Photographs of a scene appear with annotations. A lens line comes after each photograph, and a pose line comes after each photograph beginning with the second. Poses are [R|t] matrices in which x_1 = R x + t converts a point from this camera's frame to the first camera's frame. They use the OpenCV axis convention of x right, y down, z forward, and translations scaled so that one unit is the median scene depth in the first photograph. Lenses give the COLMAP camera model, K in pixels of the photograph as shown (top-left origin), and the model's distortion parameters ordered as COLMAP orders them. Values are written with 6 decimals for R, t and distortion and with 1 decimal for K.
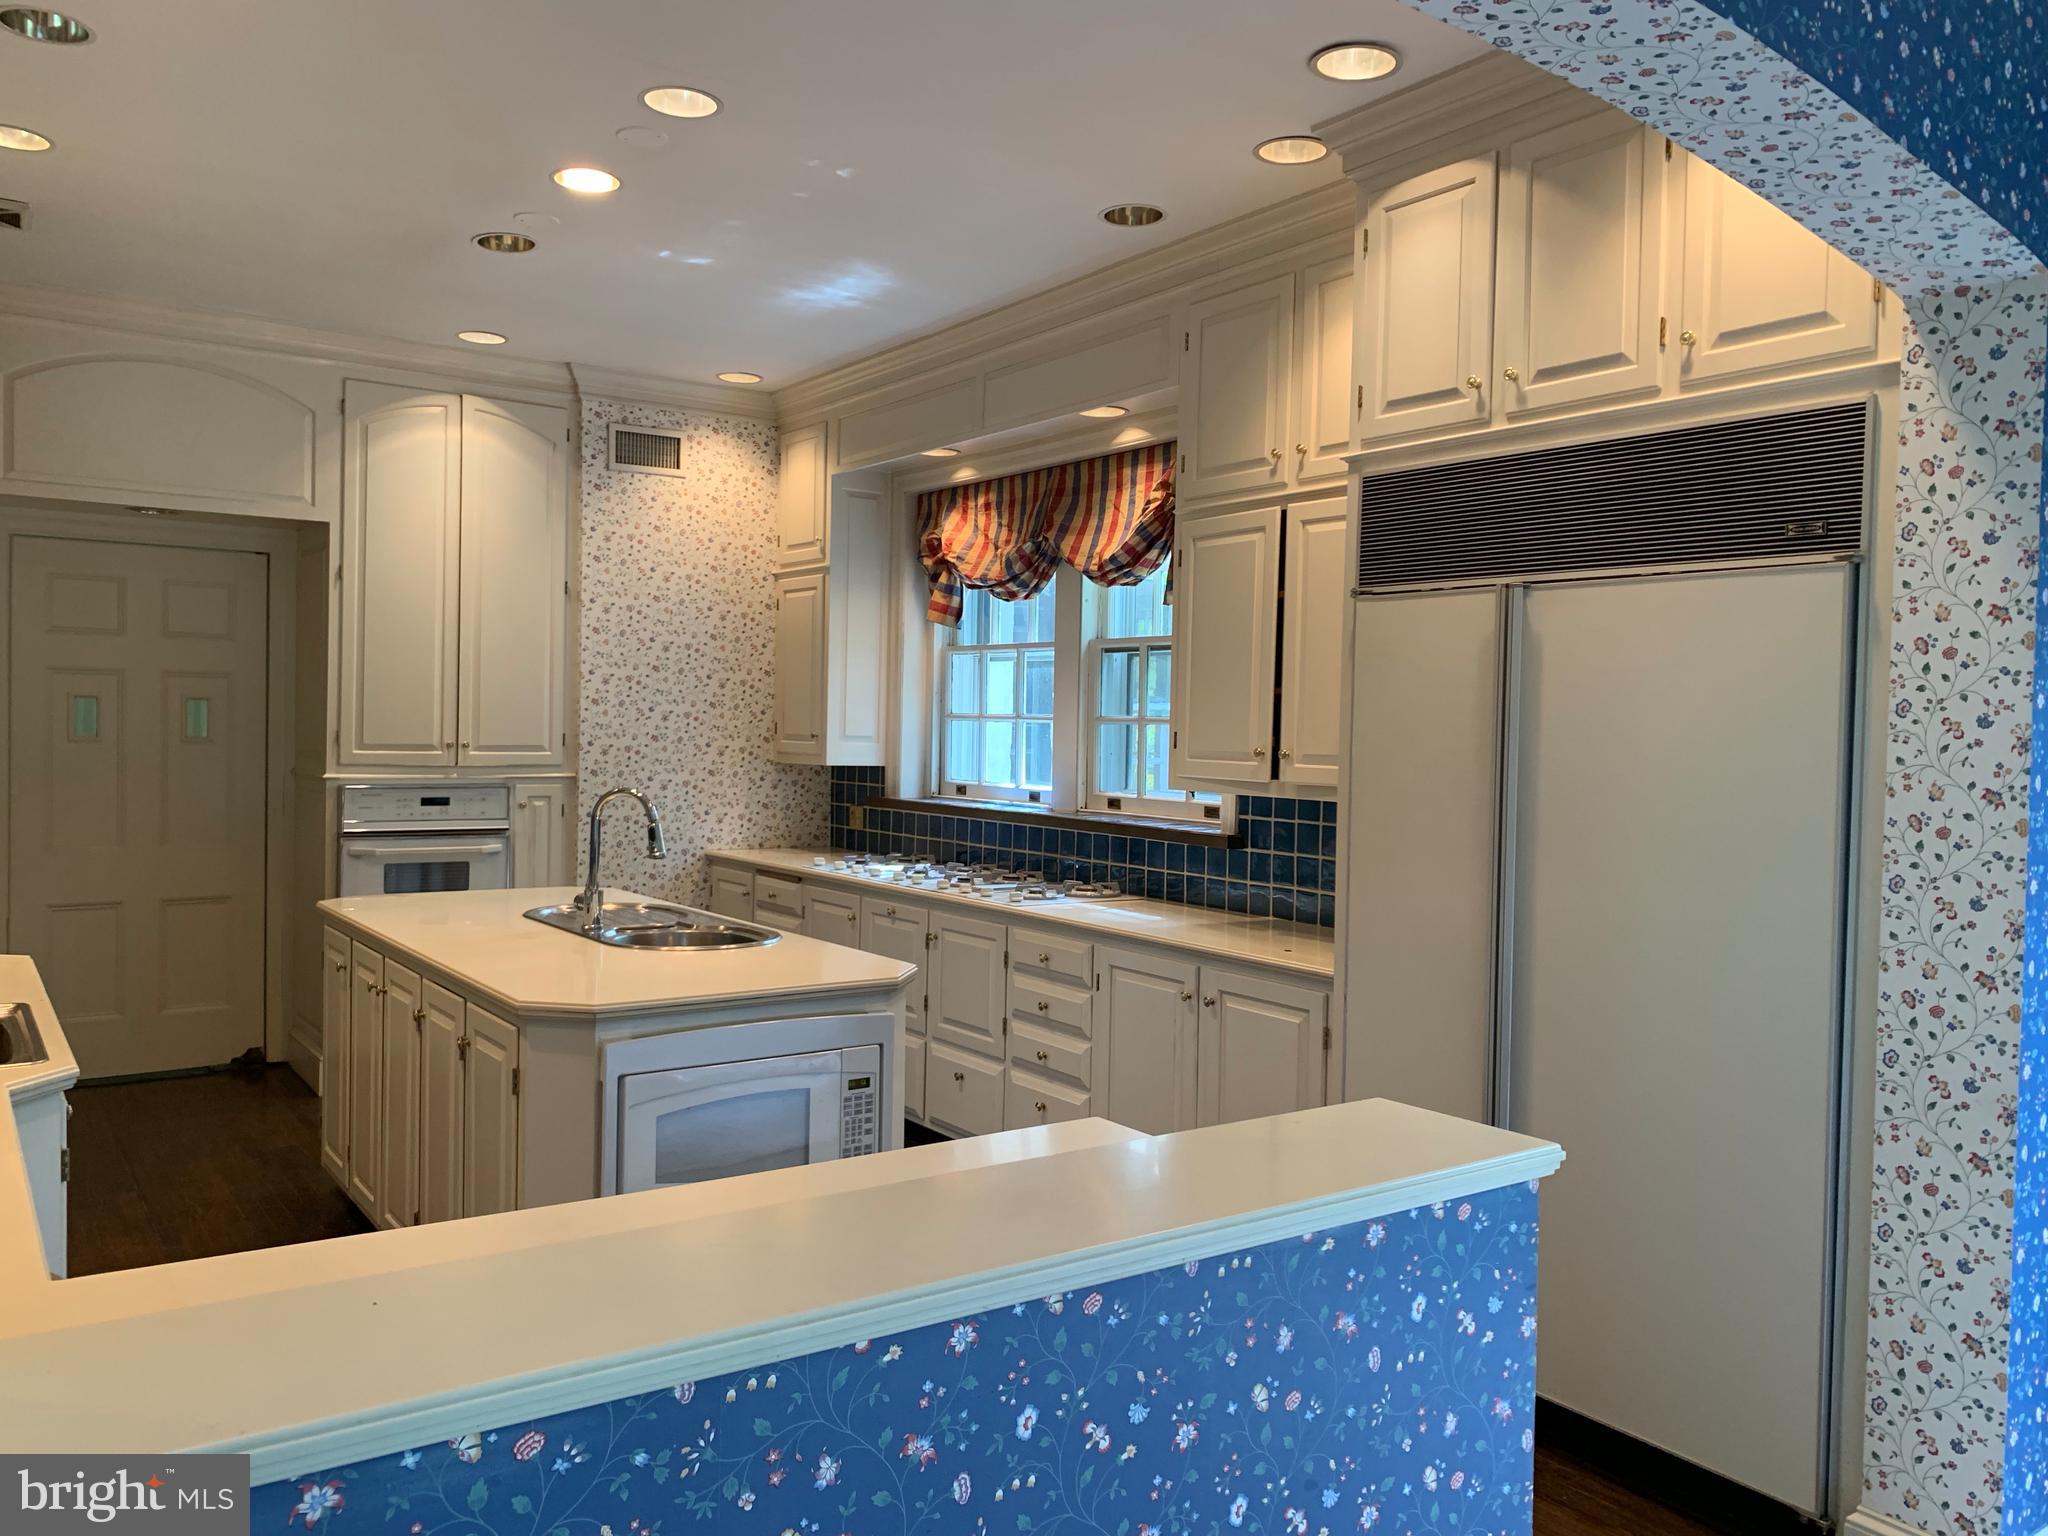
lens RADIAL K [[1547.3, 0, 1037.3], [0, 1547.3, 756.7], [0, 0, 1]] dist [0.051117, -0.114276]
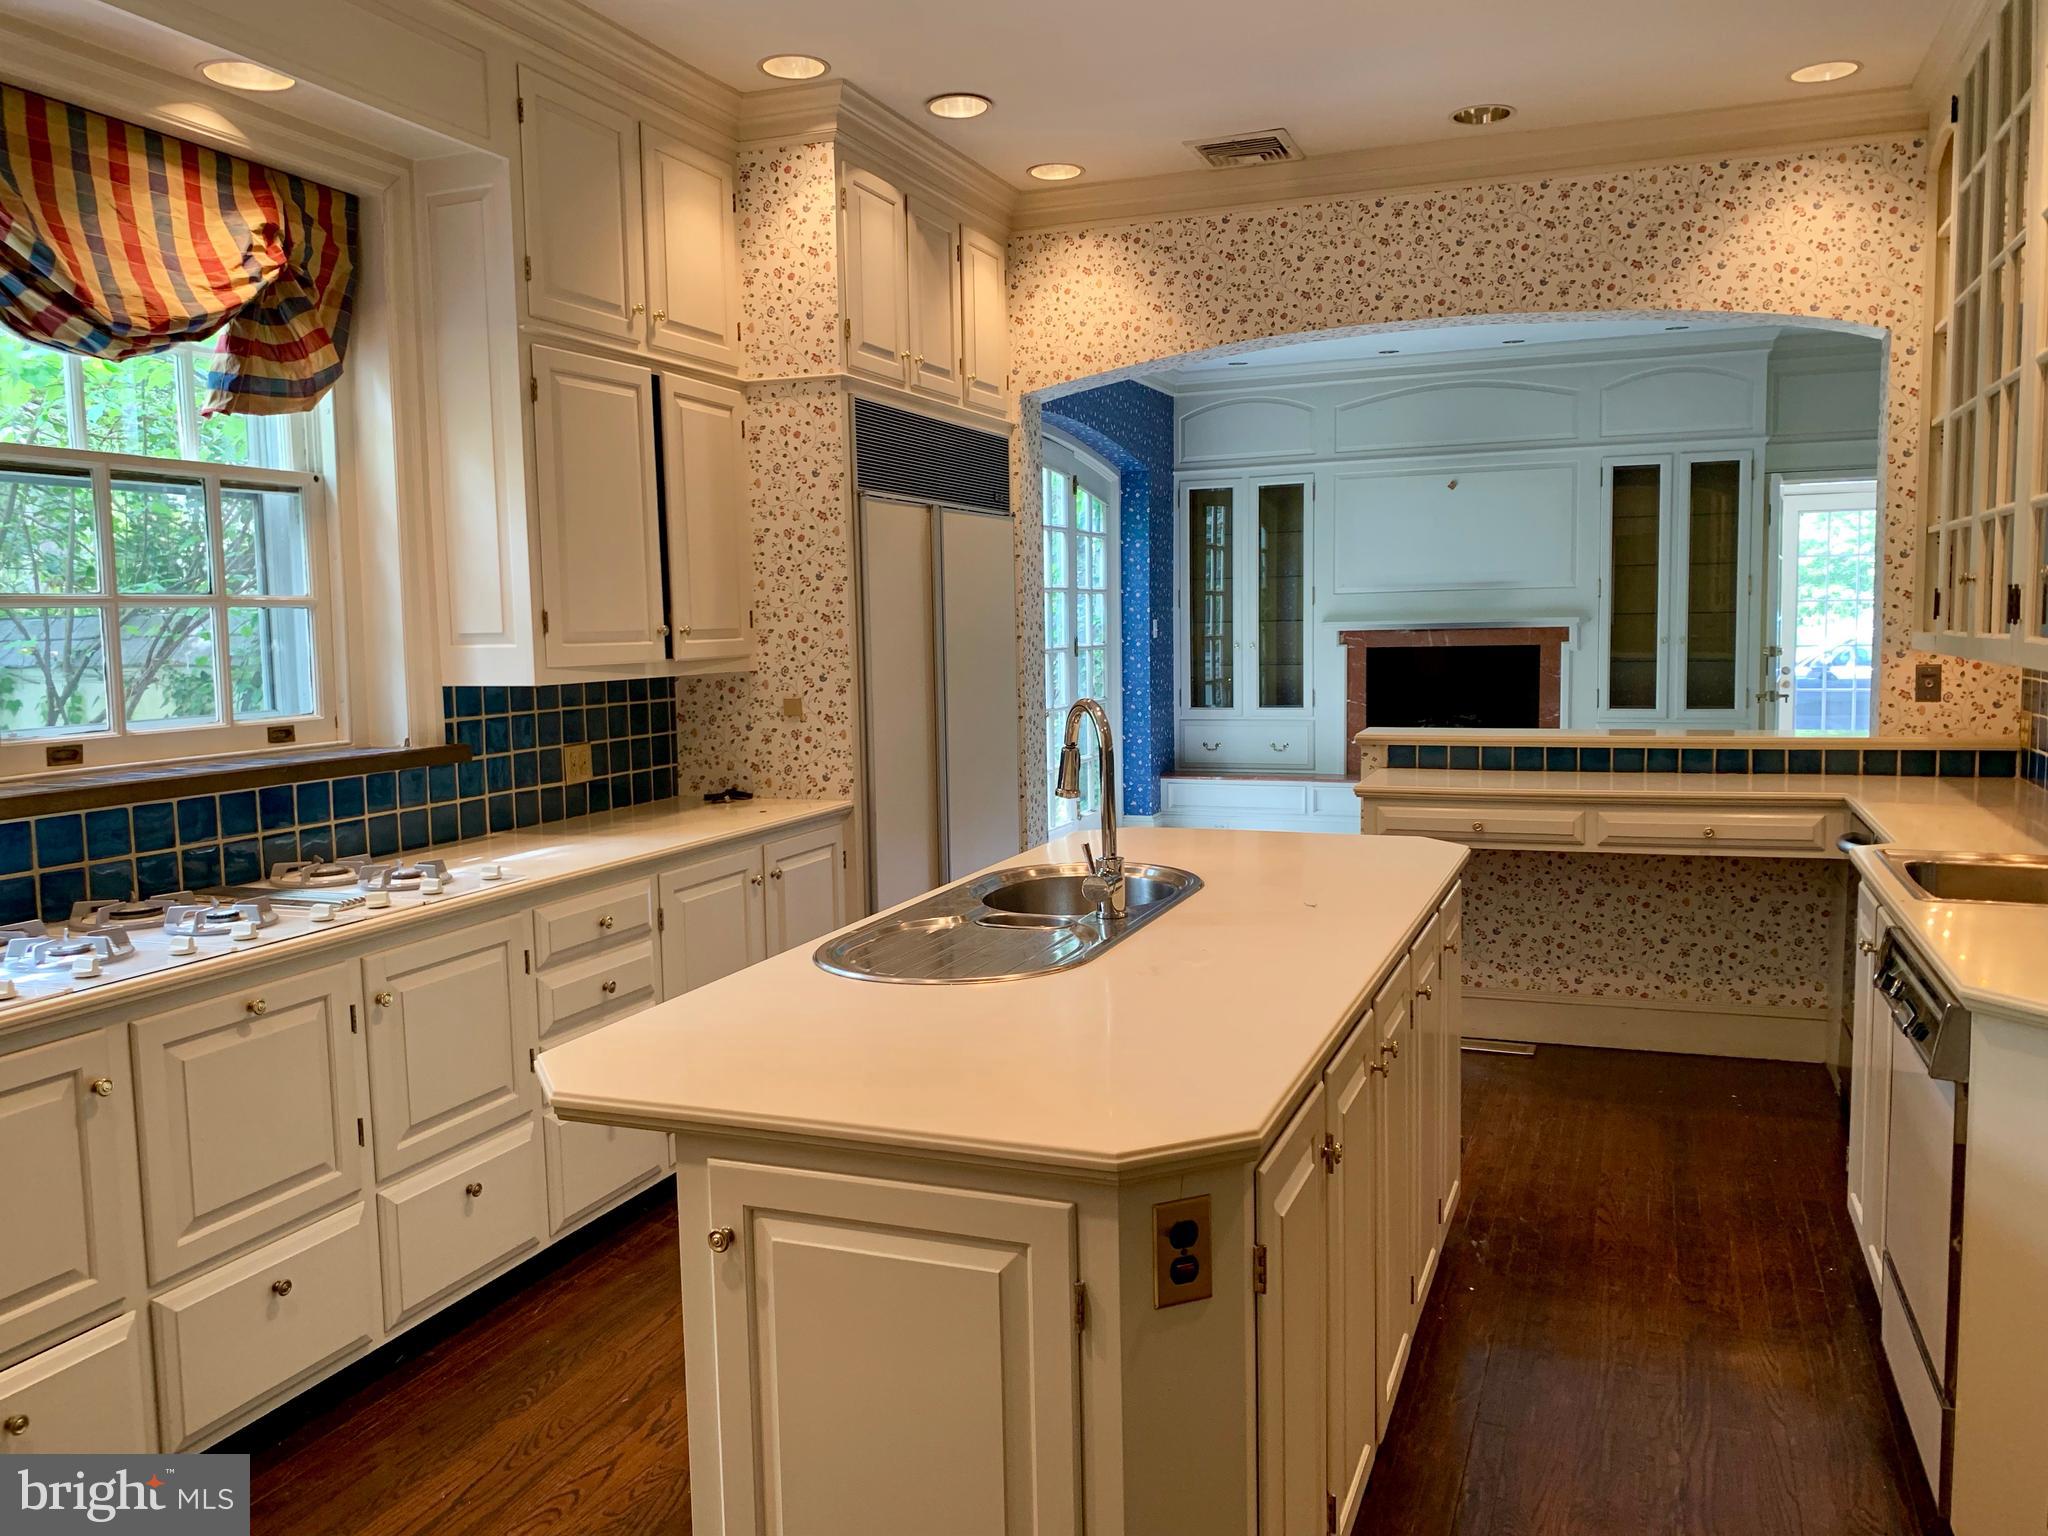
lens RADIAL K [[1547.3, 0, 1037.3], [0, 1547.3, 756.7], [0, 0, 1]] dist [0.051117, -0.114276]
pose [[-0.547801, -0.088159, 0.831951, -0.735725], [0.022626, 0.992507, 0.120071, -0.033122], [-0.836303, 0.084599, -0.541702, 1.256601]]
